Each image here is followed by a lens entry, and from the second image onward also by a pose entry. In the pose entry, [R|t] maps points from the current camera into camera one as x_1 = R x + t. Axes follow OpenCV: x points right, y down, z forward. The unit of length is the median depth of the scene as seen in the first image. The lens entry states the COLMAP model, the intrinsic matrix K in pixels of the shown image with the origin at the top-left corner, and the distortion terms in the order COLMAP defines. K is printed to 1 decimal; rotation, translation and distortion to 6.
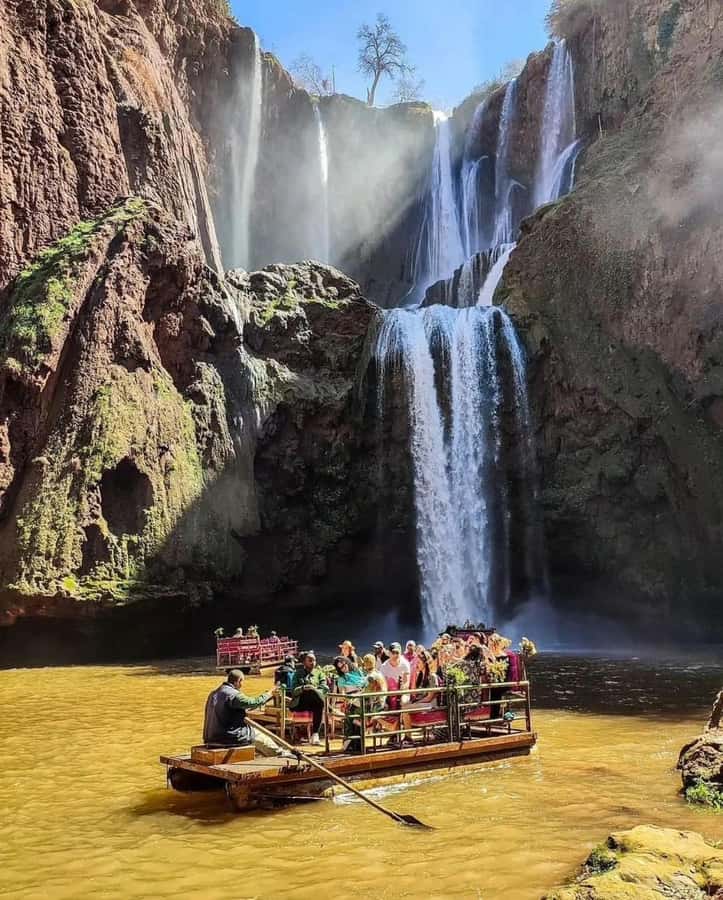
lens RADIAL K [[756.8, 0, 389.3], [0, 756.8, 448.9], [0, 0, 1]] dist [0.039719, -0.006236]
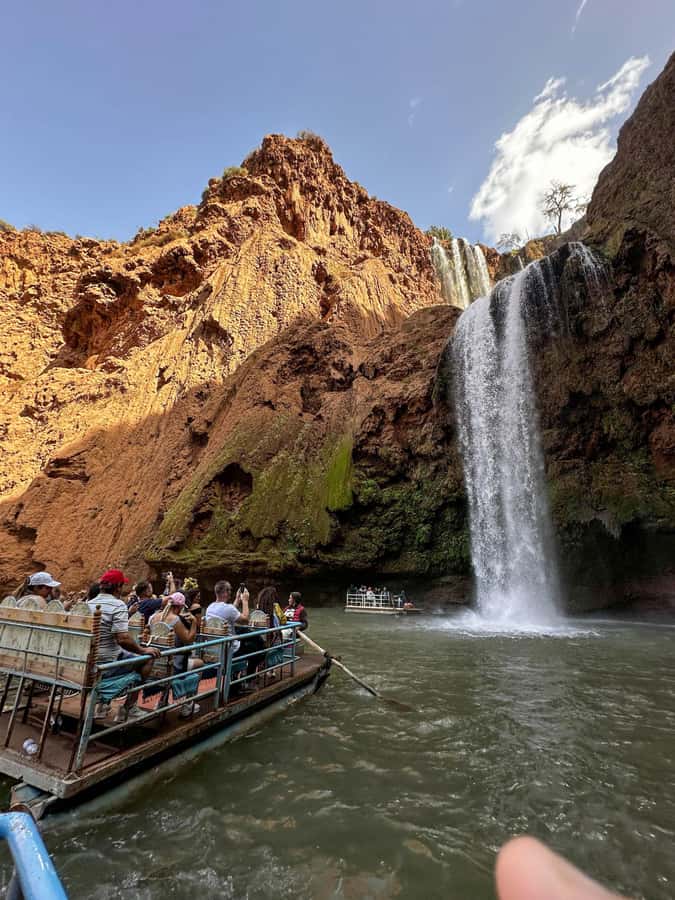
lens RADIAL K [[354.5, 0, 337.5], [0, 354.5, 450.0], [0, 0, 1]] dist [-0.004283, -0.000141]
pose [[0.655172, -0.243792, -0.715063, 0.215220], [0.143556, 0.969431, -0.198985, 0.115976], [0.741715, 0.027718, 0.670142, 0.531614]]
